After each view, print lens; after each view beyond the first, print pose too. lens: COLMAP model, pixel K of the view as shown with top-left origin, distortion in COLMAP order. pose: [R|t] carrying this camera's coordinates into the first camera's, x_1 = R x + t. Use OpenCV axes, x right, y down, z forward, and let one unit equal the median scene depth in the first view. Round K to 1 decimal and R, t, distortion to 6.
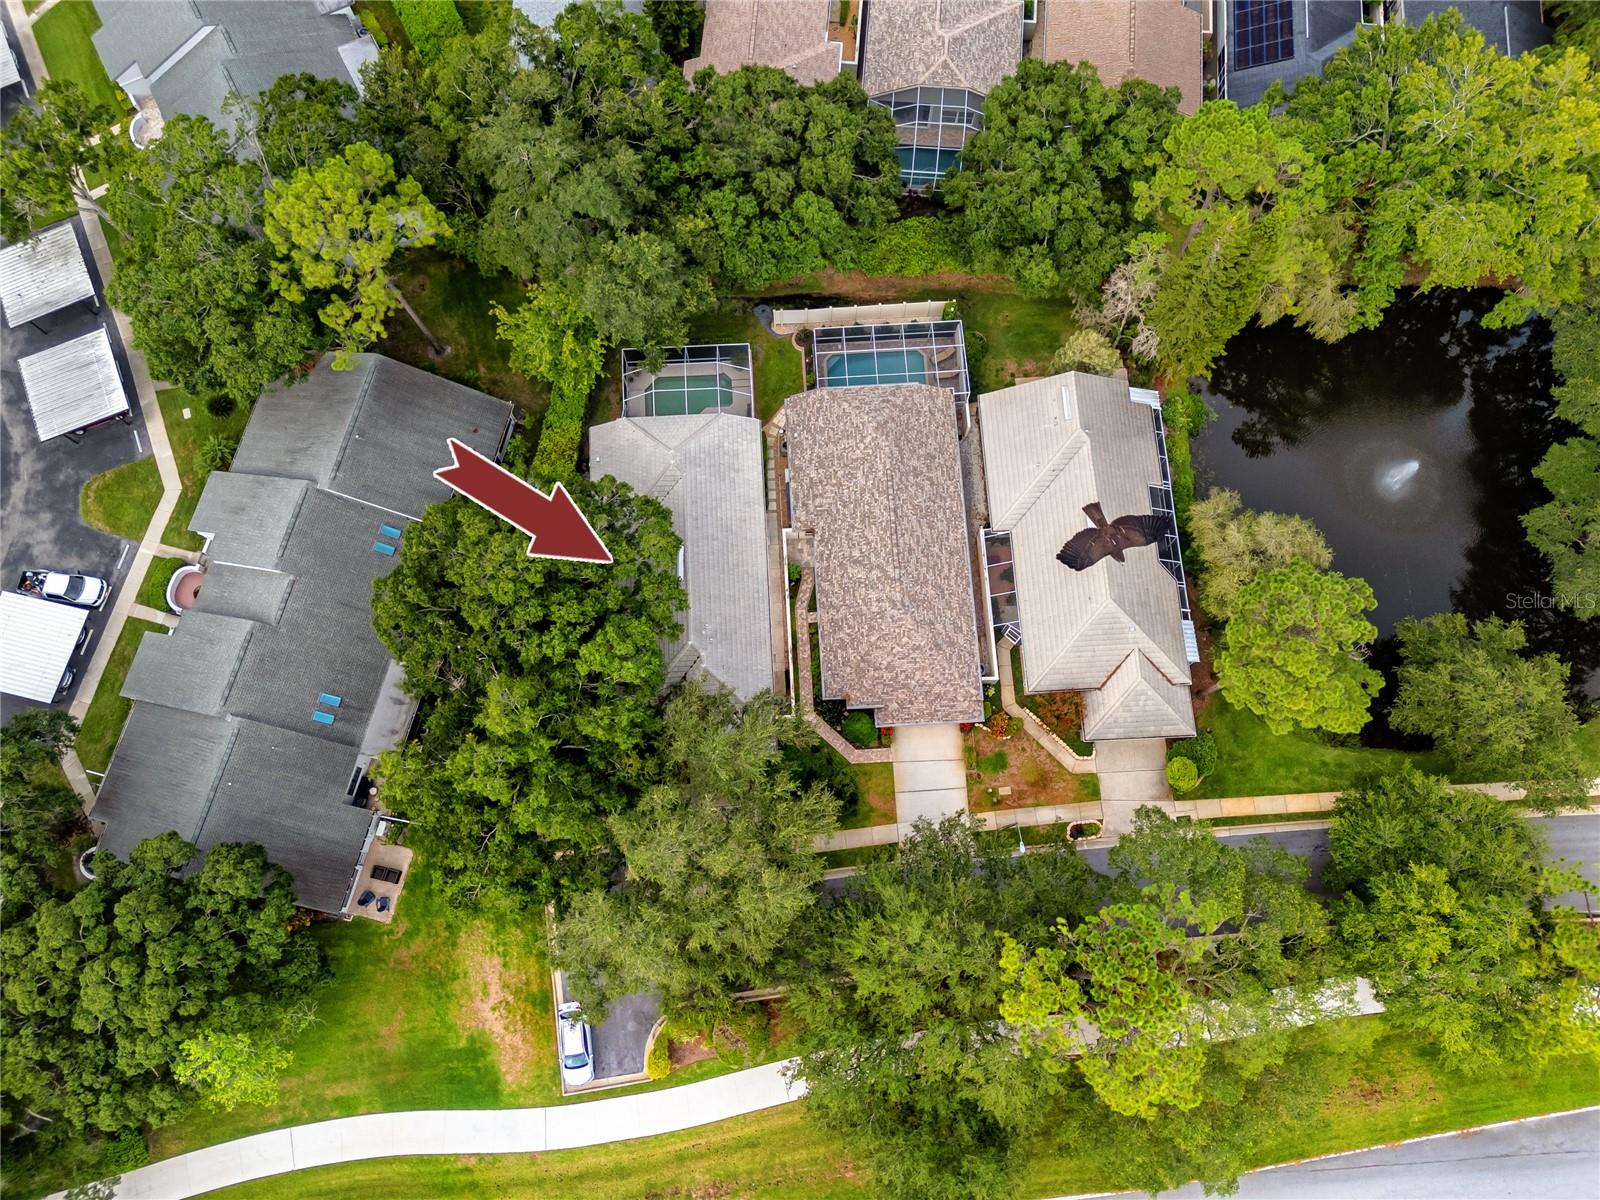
lens RADIAL K [[1174.4, 0, 795.4], [0, 1174.4, 598.8], [0, 0, 1]] dist [0.035741, -0.031119]
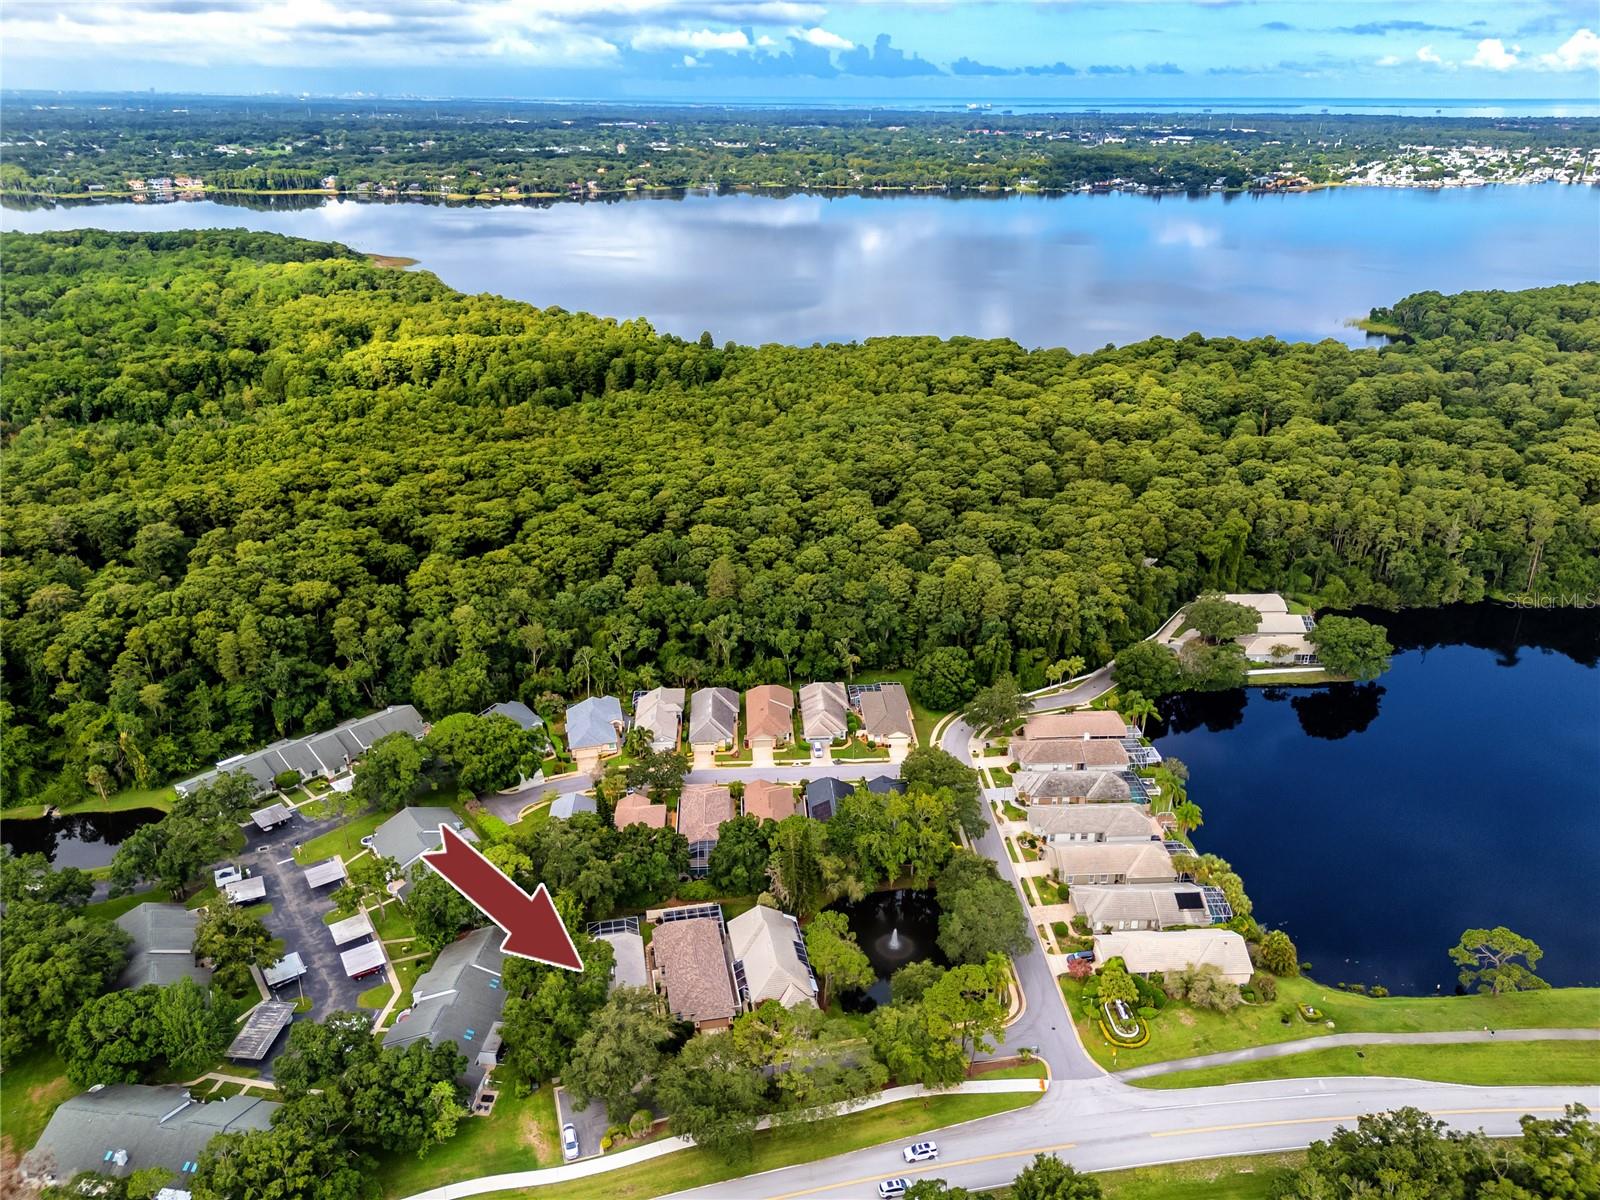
lens RADIAL K [[1174.4, 0, 801.2], [0, 1174.4, 595.1], [0, 0, 1]] dist [0.035741, -0.031119]
pose [[0.990310, -0.056452, 0.126882, 0.030498], [0.134309, 0.621644, -0.771699, 1.488690], [-0.035311, 0.781263, 0.623202, -1.260011]]
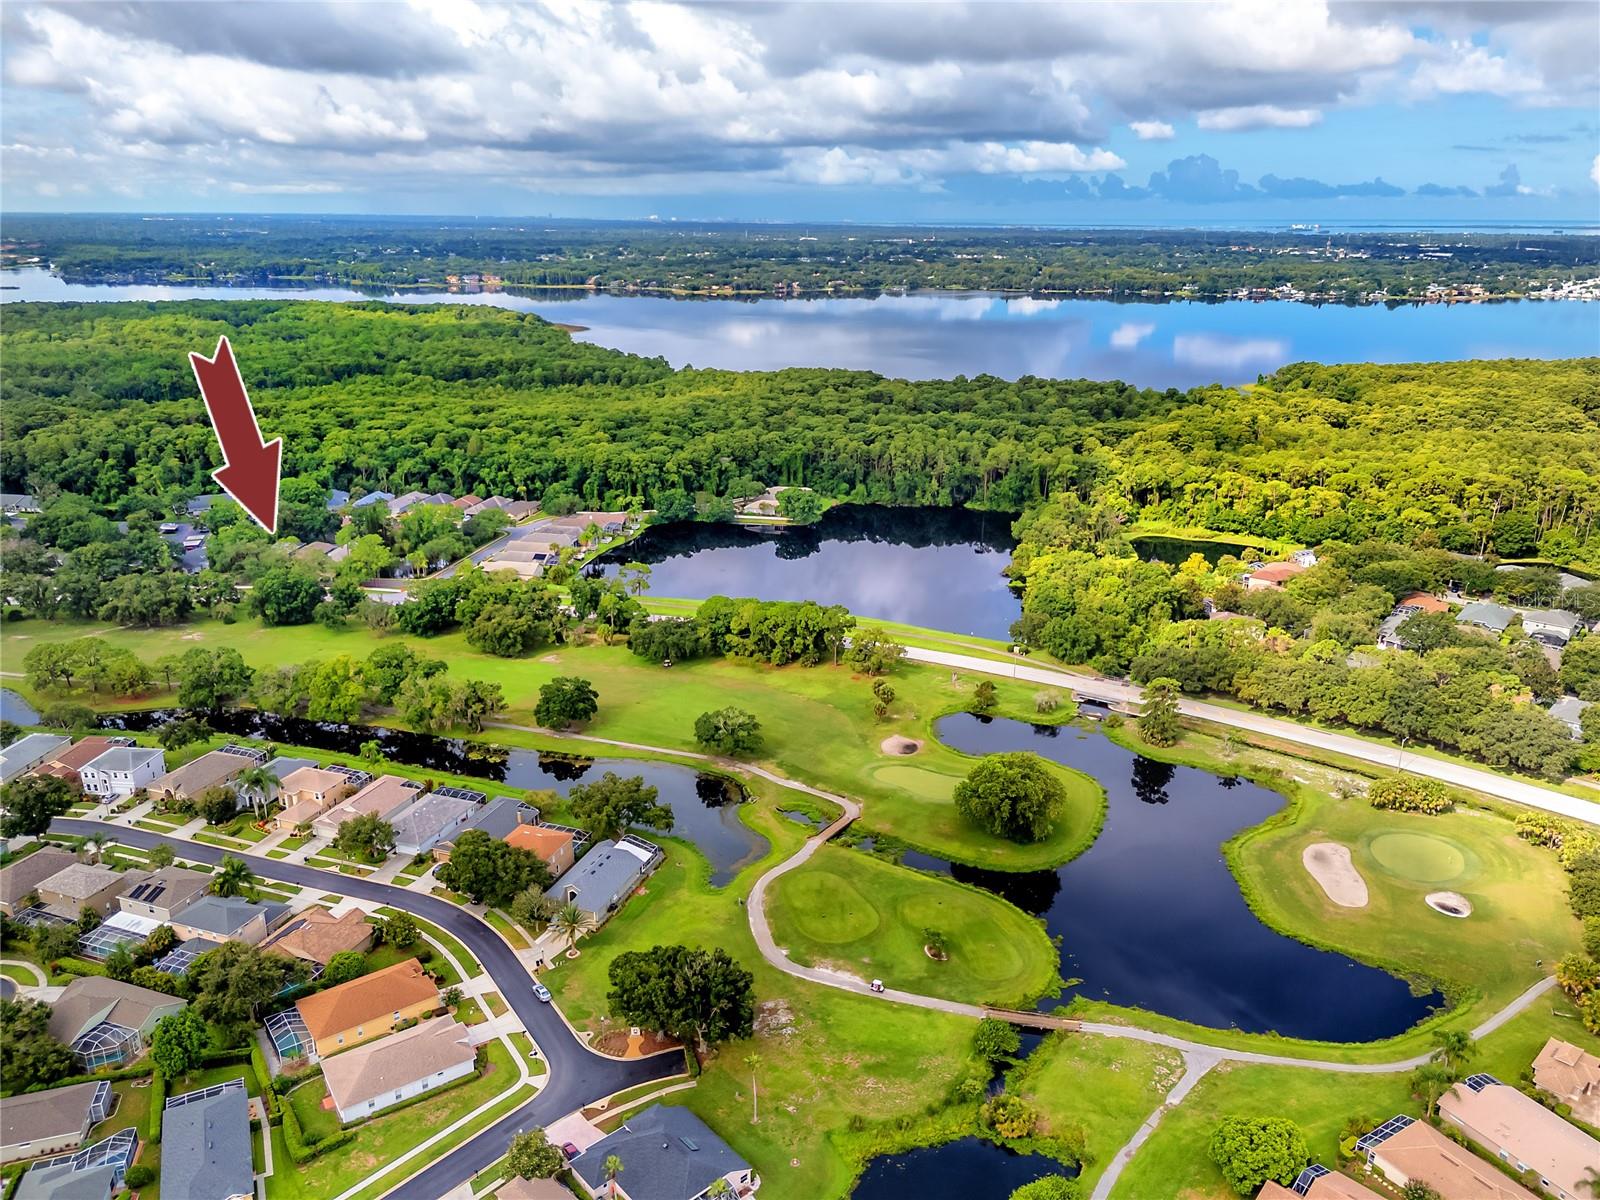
lens RADIAL K [[1174.4, 0, 796.7], [0, 1174.4, 601.7], [0, 0, 1]] dist [0.035741, -0.031119]
pose [[0.989864, 0.041115, -0.135938, 3.379888], [-0.135886, 0.552438, -0.822403, 4.724263], [0.041284, 0.832539, 0.552425, -1.995033]]
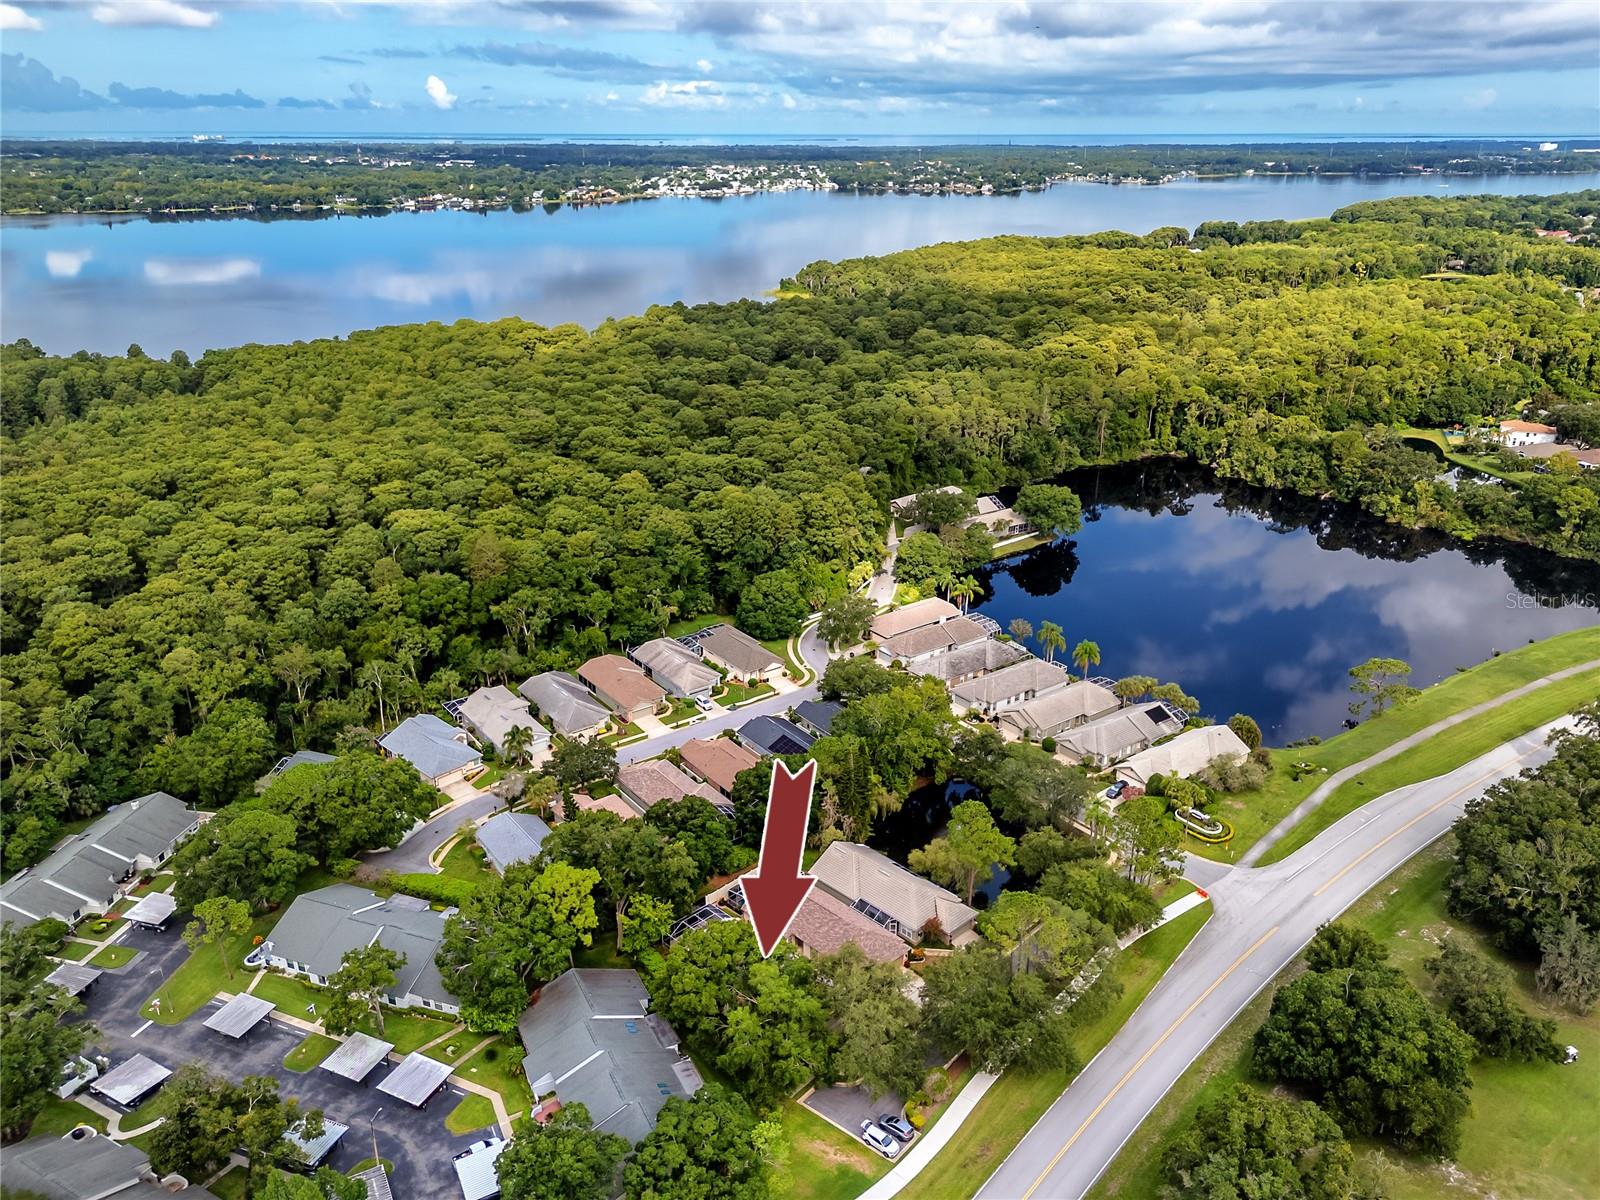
lens RADIAL K [[1174.4, 0, 800.2], [0, 1174.4, 599.6], [0, 0, 1]] dist [0.035741, -0.031119]
pose [[0.750160, -0.248096, 0.612950, -1.164710], [0.637543, 0.517366, -0.570851, 0.869417], [-0.175494, 0.819012, 0.546279, -0.678489]]
